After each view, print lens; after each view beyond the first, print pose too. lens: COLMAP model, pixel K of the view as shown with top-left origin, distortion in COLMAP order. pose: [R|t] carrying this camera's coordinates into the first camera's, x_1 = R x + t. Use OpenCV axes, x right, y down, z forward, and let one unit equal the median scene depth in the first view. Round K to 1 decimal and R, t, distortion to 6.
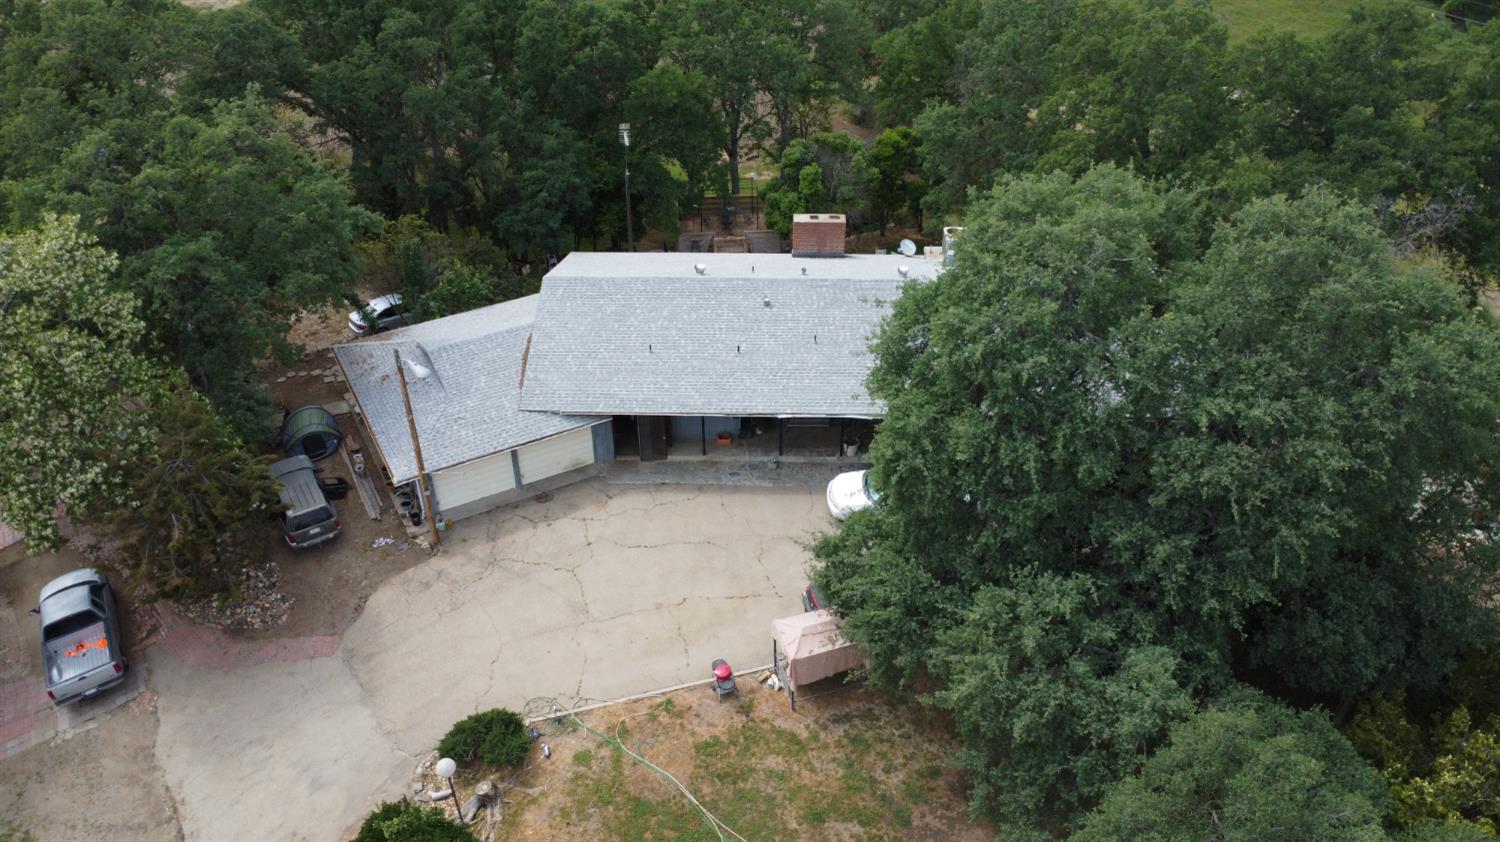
lens RADIAL K [[1121.7, 0, 750.2], [0, 1121.7, 424.0], [0, 0, 1]] dist [0.003650, -0.004648]
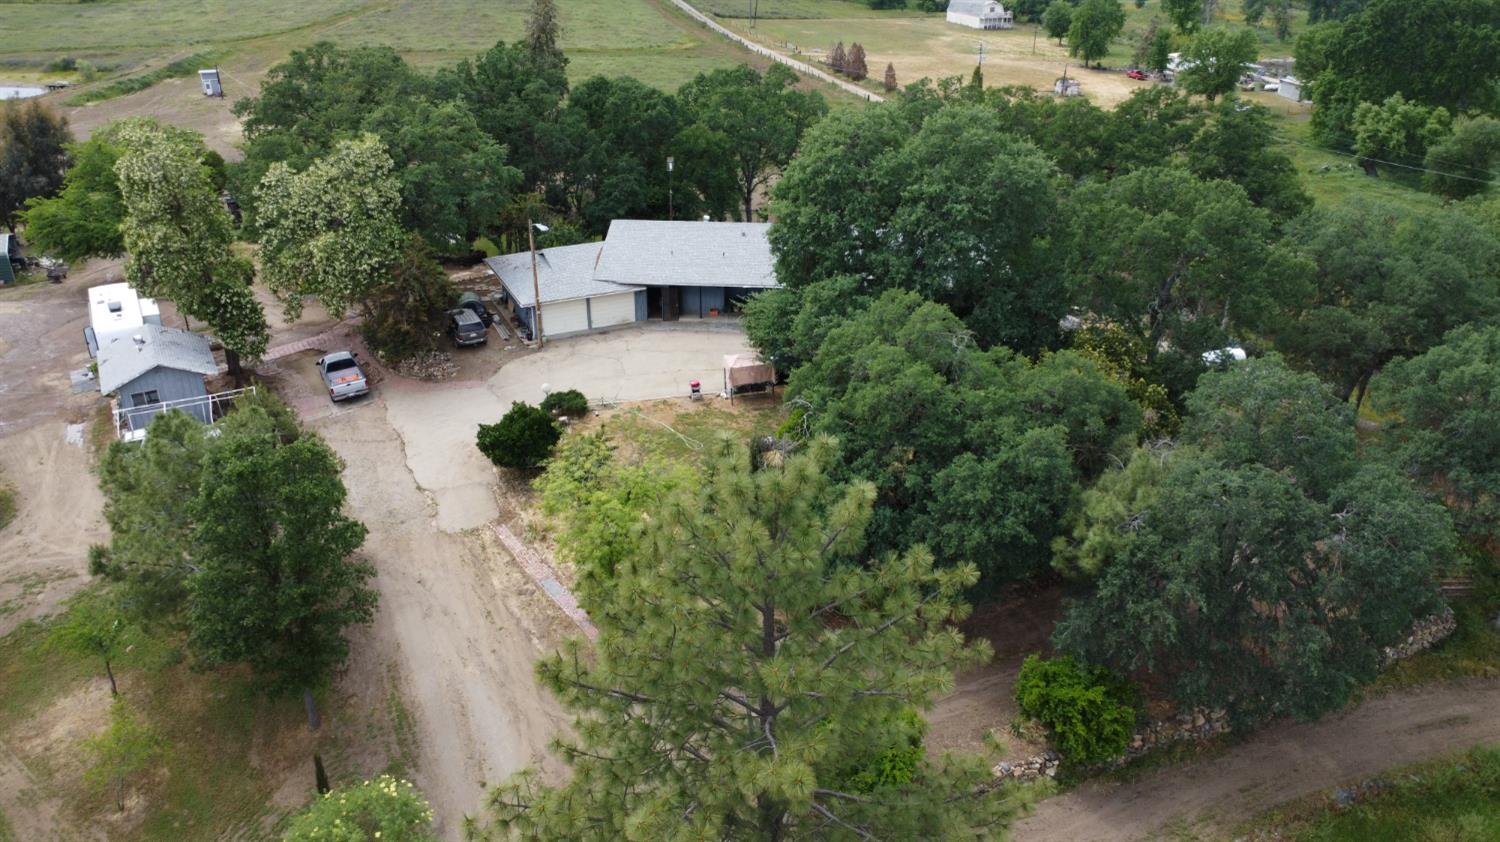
lens RADIAL K [[1121.7, 0, 747.1], [0, 1121.7, 417.9], [0, 0, 1]] dist [0.003650, -0.004648]
pose [[0.997315, 0.032901, -0.065425, 0.156834], [-0.043460, 0.984969, -0.167176, 0.498544], [0.058941, 0.169570, 0.983754, -0.675011]]
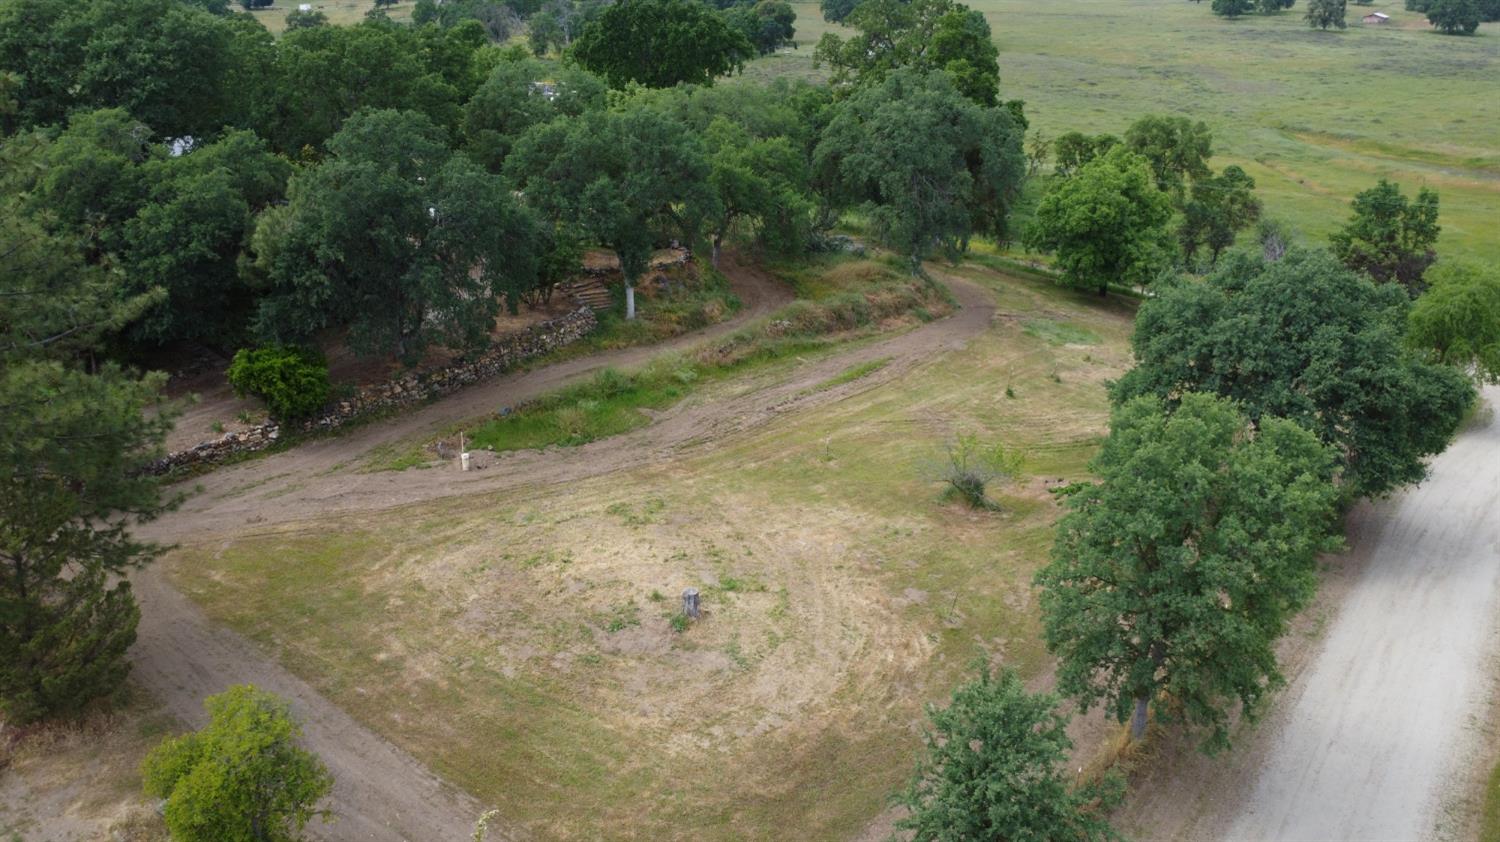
lens RADIAL K [[1121.7, 0, 750.8], [0, 1121.7, 422.3], [0, 0, 1]] dist [0.003650, -0.004648]
pose [[0.889586, -0.169311, 0.424229, 0.318303], [0.261021, 0.950610, -0.167956, 0.966600], [-0.374839, 0.260144, 0.889843, -0.934153]]
